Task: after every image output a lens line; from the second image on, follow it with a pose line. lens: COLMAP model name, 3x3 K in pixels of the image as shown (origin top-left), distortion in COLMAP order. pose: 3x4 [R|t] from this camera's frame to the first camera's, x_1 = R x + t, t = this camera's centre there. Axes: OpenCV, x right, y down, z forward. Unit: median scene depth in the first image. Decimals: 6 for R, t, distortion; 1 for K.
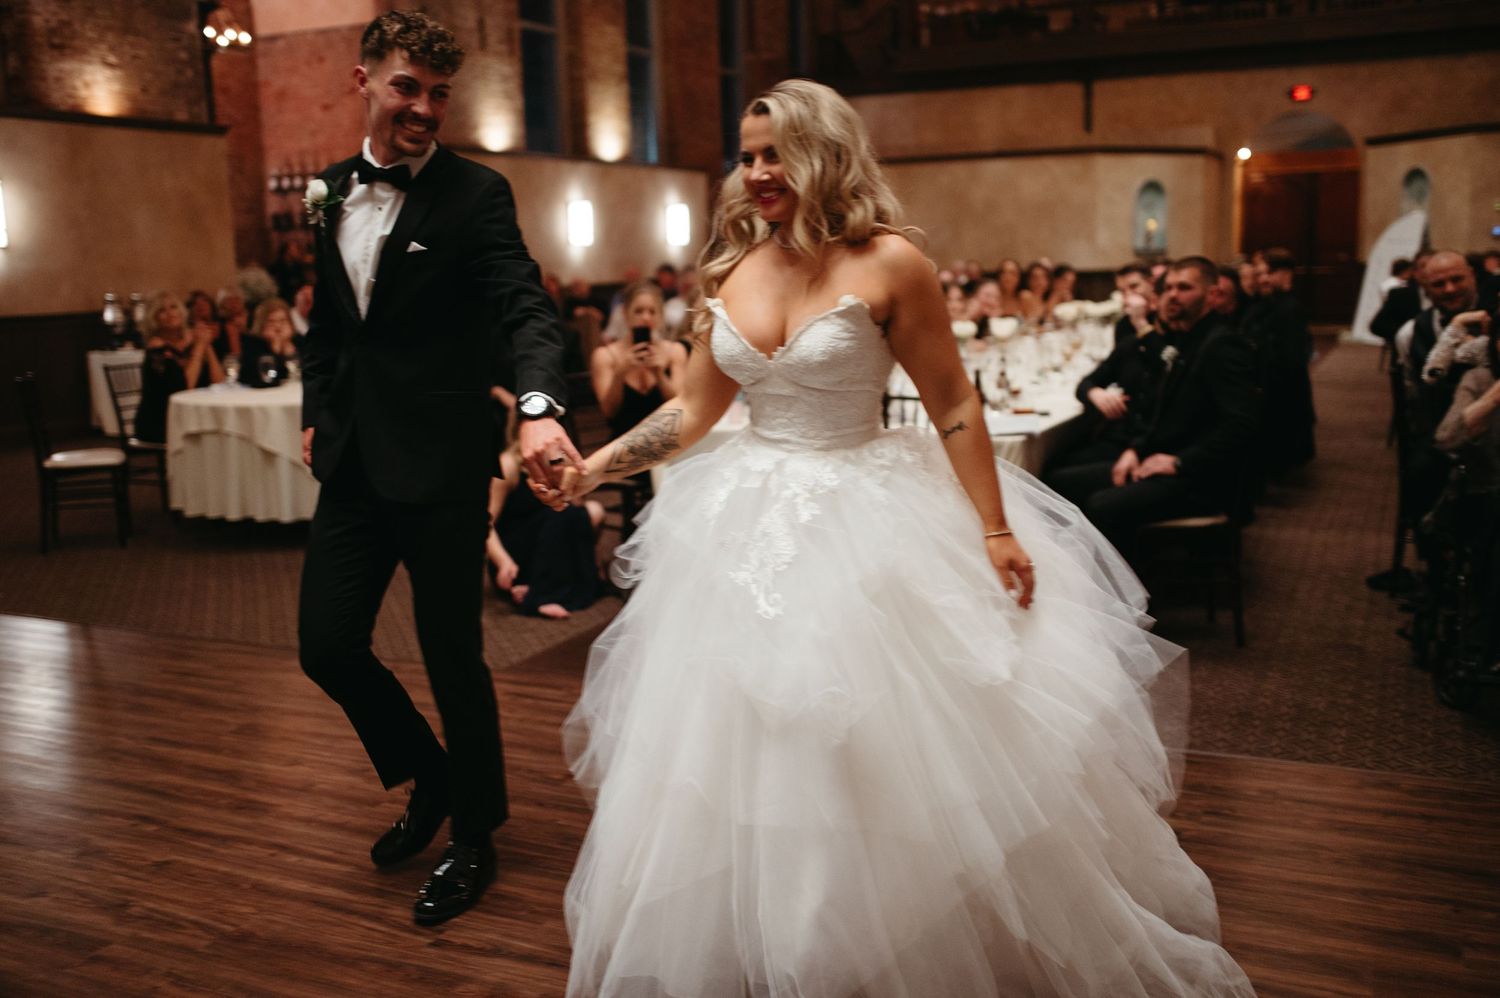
lens RADIAL K [[1449.1, 0, 750.4], [0, 1449.1, 517.6], [0, 0, 1]] dist [-0.078360, 0.103932]
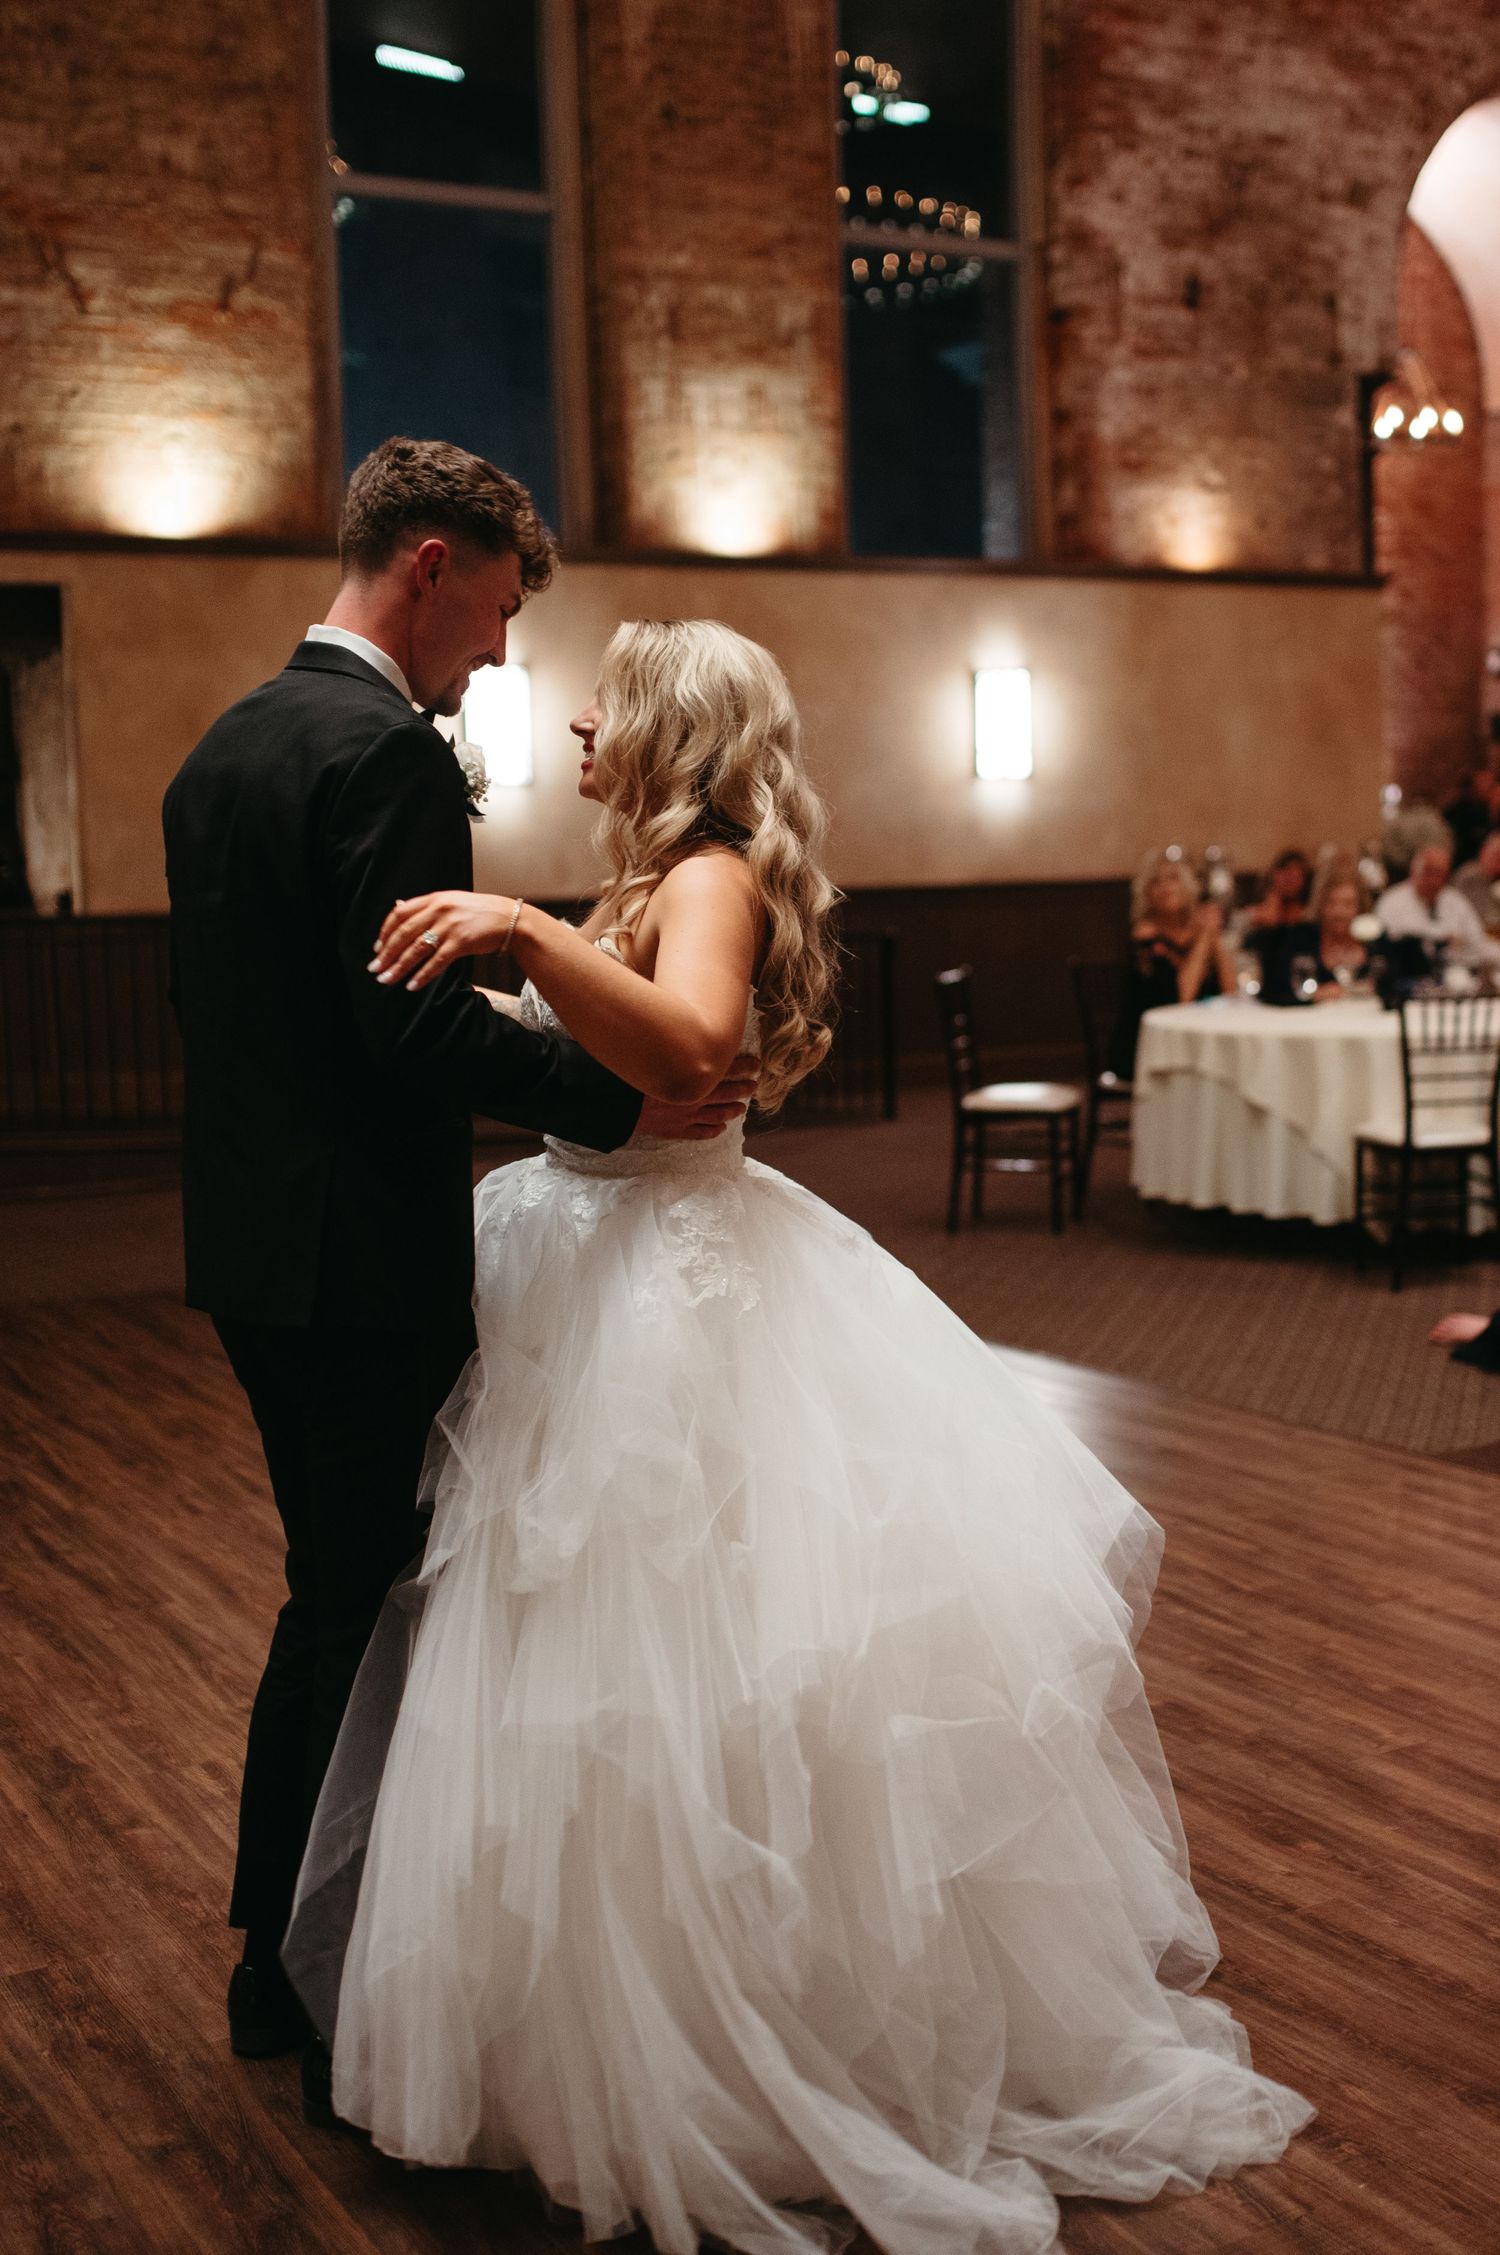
lens RADIAL K [[2742.5, 0, 939.8], [0, 2742.5, 1147.7], [0, 0, 1]] dist [-0.077842, 0.103959]
pose [[0.843287, 0.071136, -0.532736, 0.116920], [-0.093292, 0.995530, -0.014743, 0.002525], [0.529305, 0.062132, 0.846153, -0.066656]]
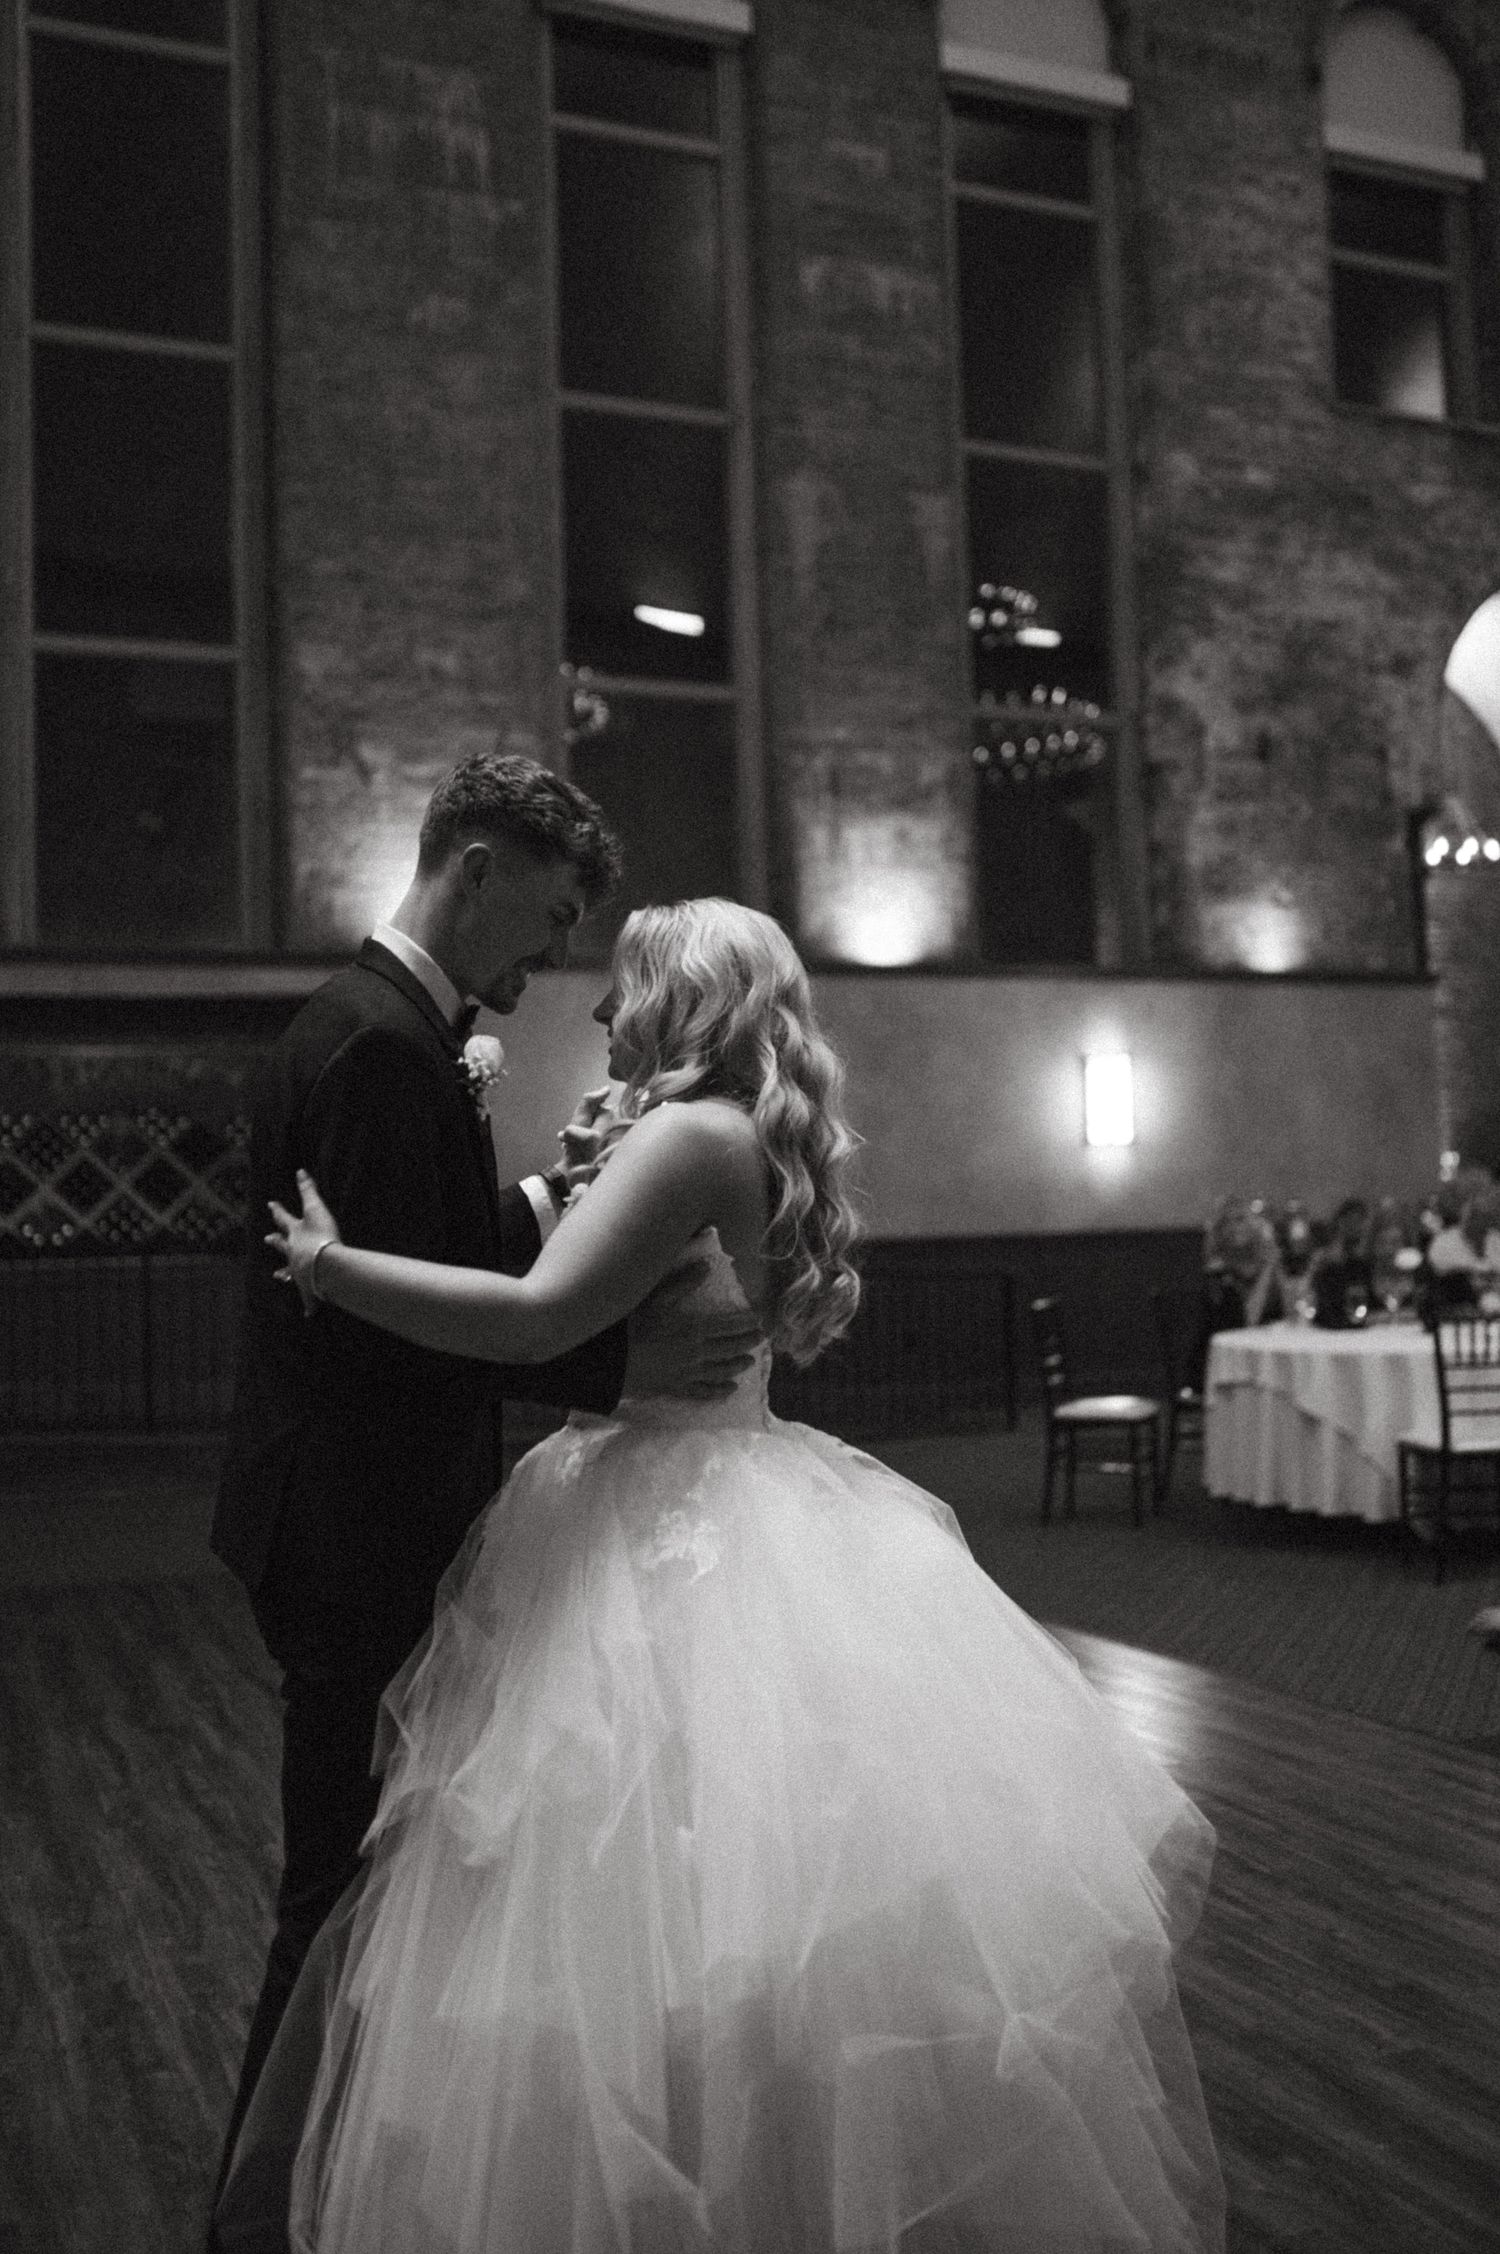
lens RADIAL K [[2177.6, 0, 750.0], [0, 2177.6, 1127.0], [0, 0, 1]] dist [-0.078360, 0.103932]
pose [[0.746748, -0.020088, -0.664803, 0.107161], [-0.107124, 0.982861, -0.150027, 0.003213], [0.656423, 0.183248, 0.731798, -0.008479]]
